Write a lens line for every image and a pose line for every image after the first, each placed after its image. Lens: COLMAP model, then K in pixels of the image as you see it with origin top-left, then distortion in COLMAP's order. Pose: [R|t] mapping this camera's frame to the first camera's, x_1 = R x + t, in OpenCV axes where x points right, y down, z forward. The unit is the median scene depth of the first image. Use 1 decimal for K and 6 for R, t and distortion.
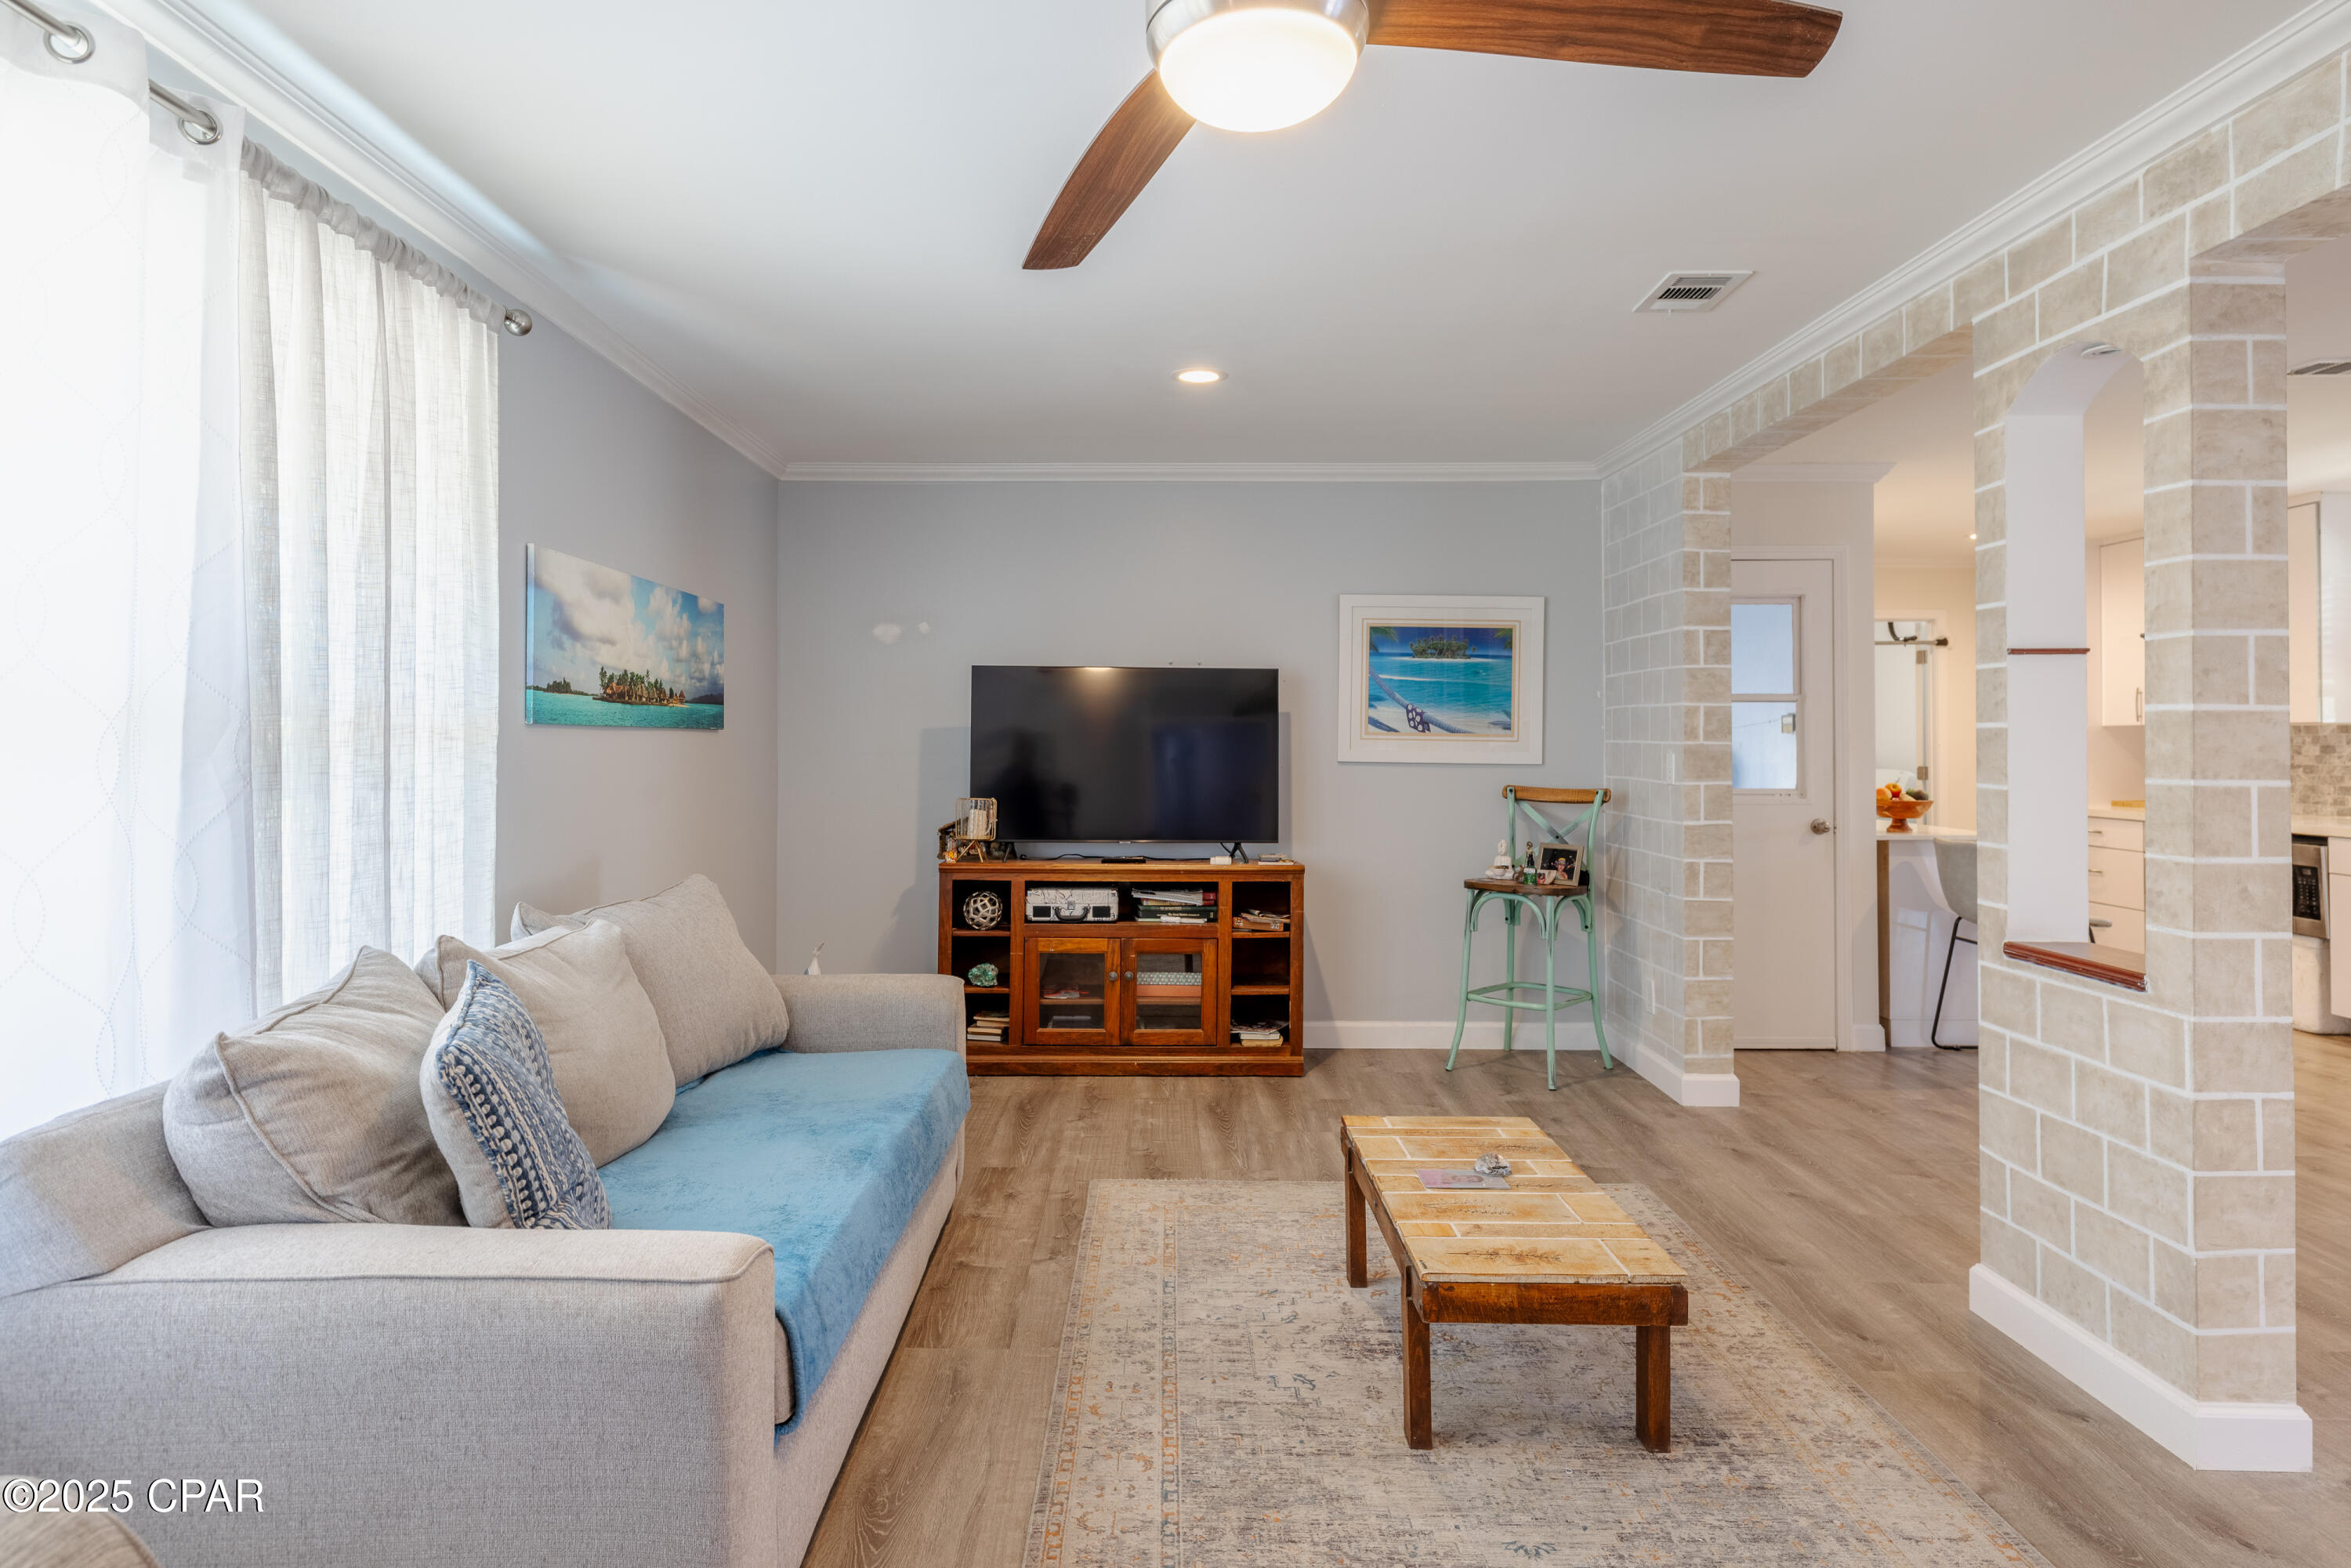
lens RADIAL K [[1355.6, 0, 1153.2], [0, 1355.6, 724.1], [0, 0, 1]] dist [0.002879, -0.000317]
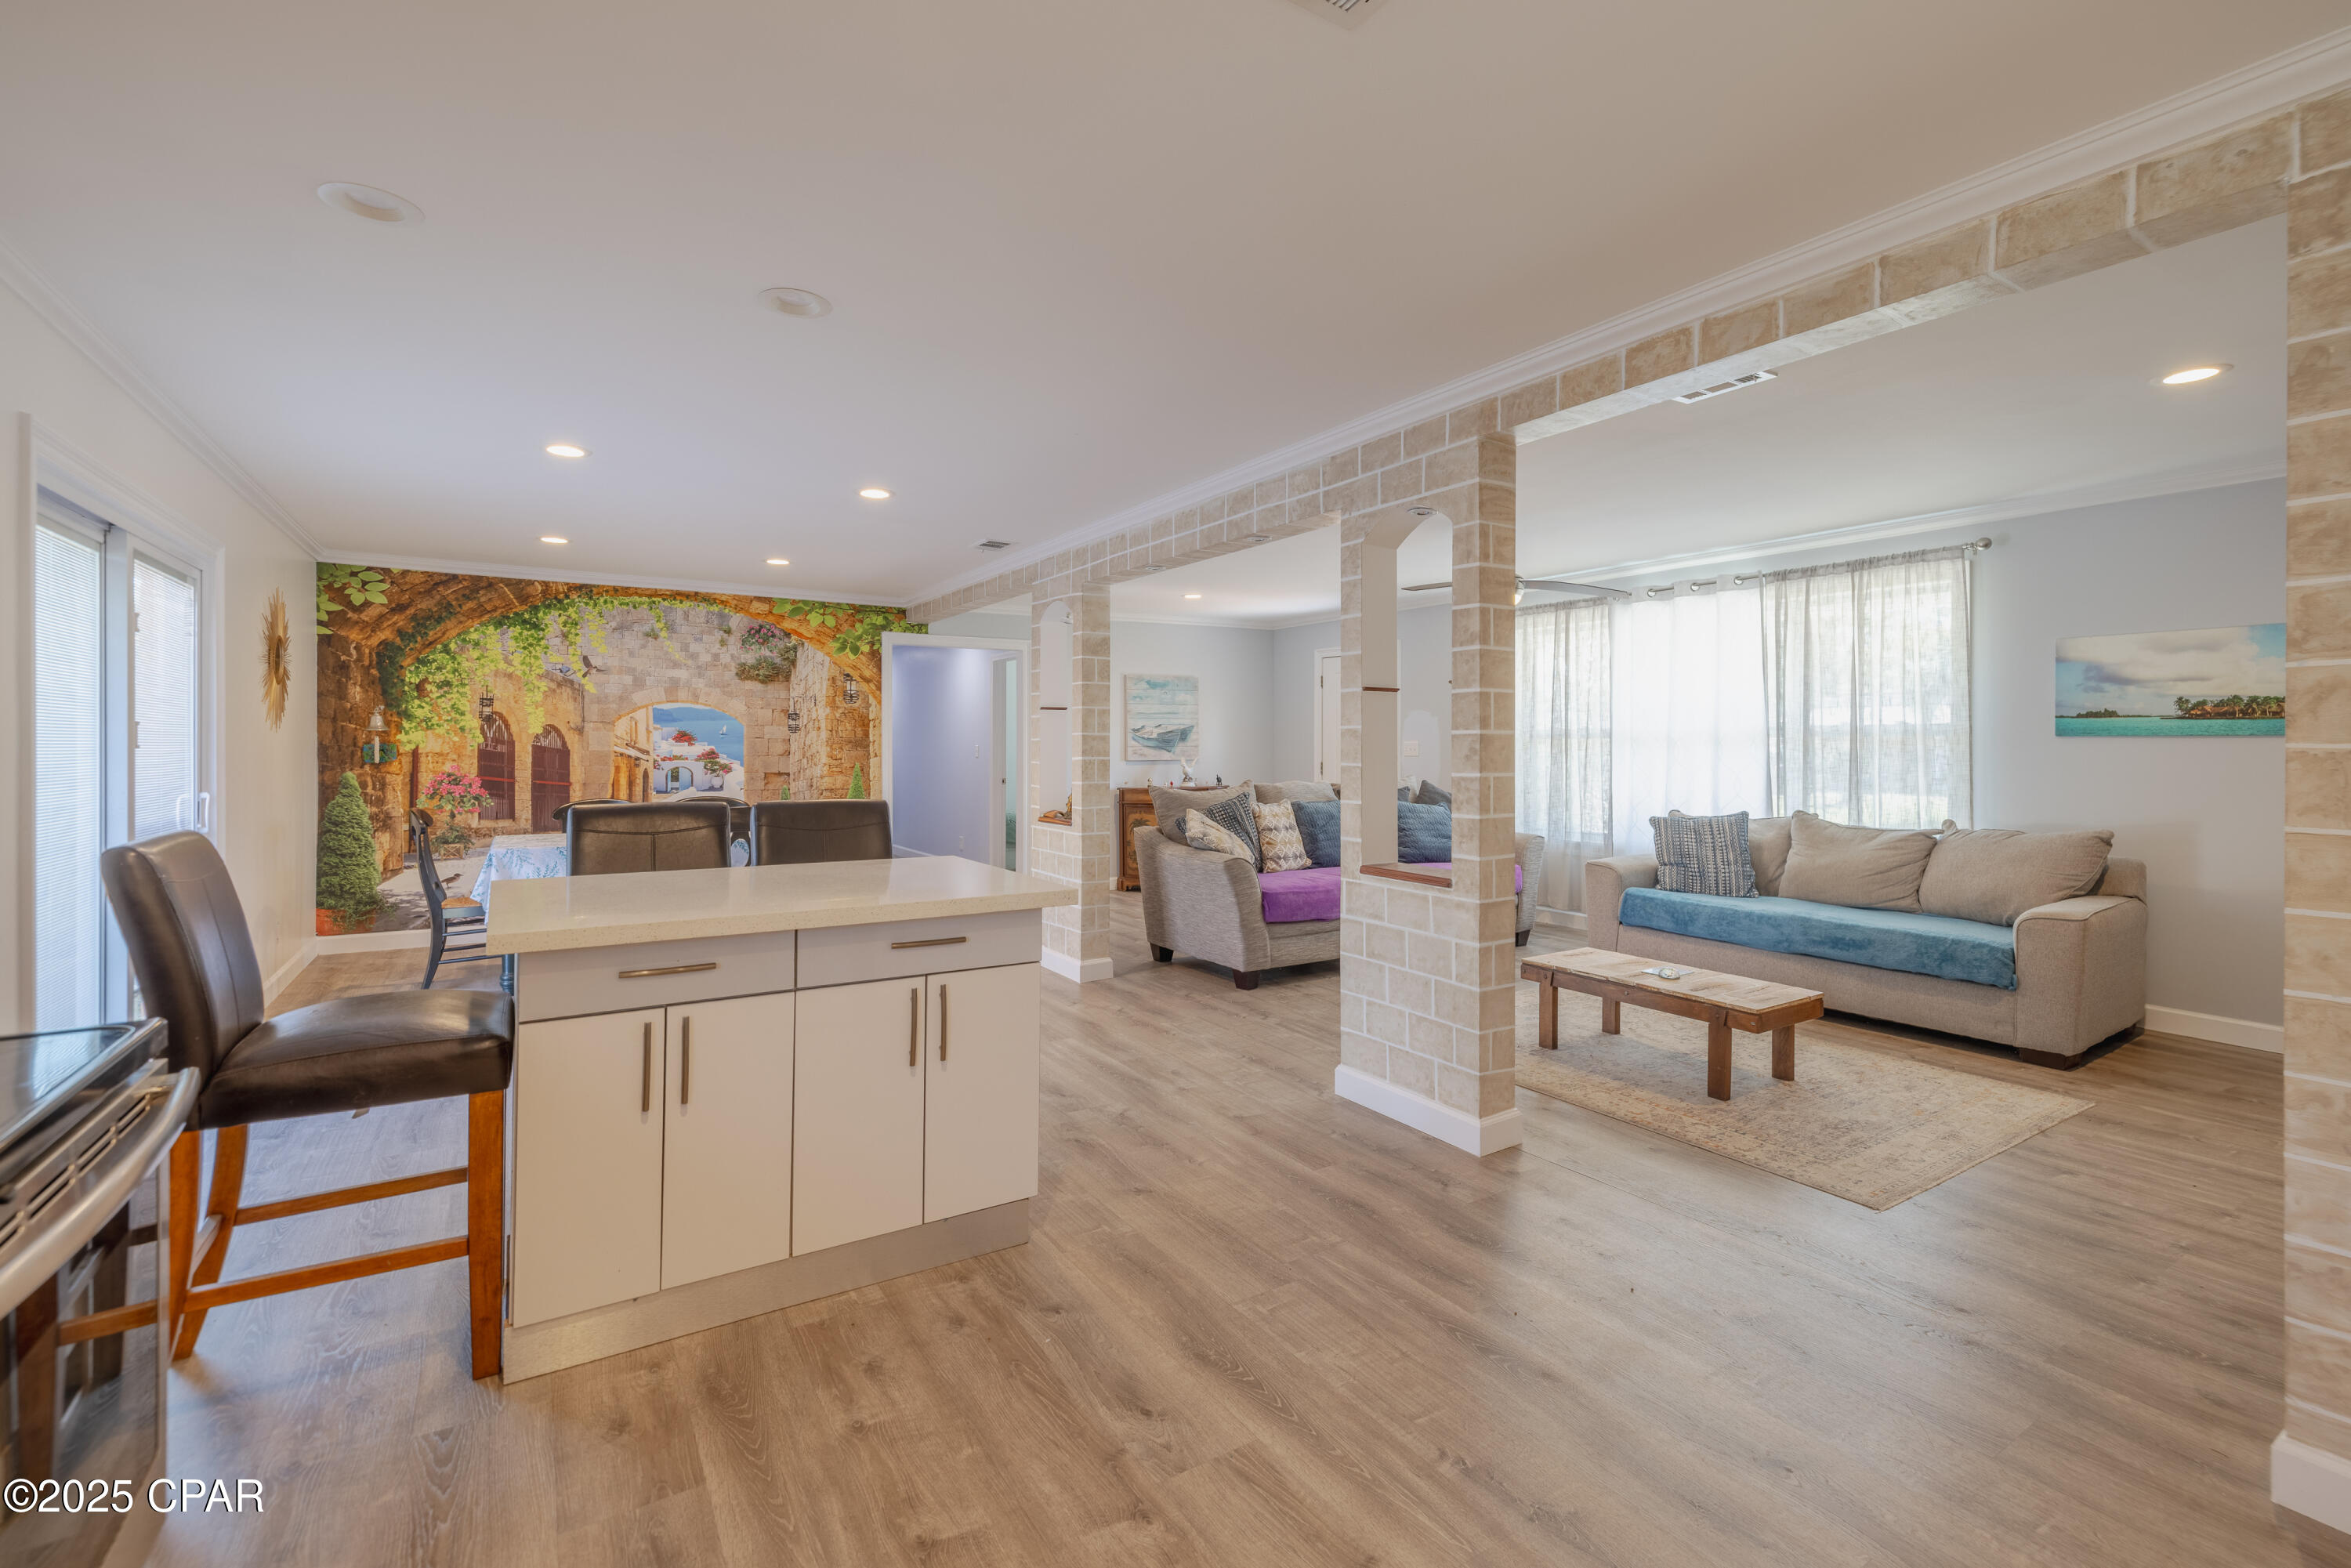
lens RADIAL K [[1038.0, 0, 1177.0], [0, 1038.0, 740.9], [0, 0, 1]] dist [-0.000524, 0.001876]
pose [[-0.840832, -0.004201, -0.541280, 0.884468], [0.005301, 0.999858, -0.015995, 0.015021], [0.541271, -0.016319, -0.840690, 1.023594]]
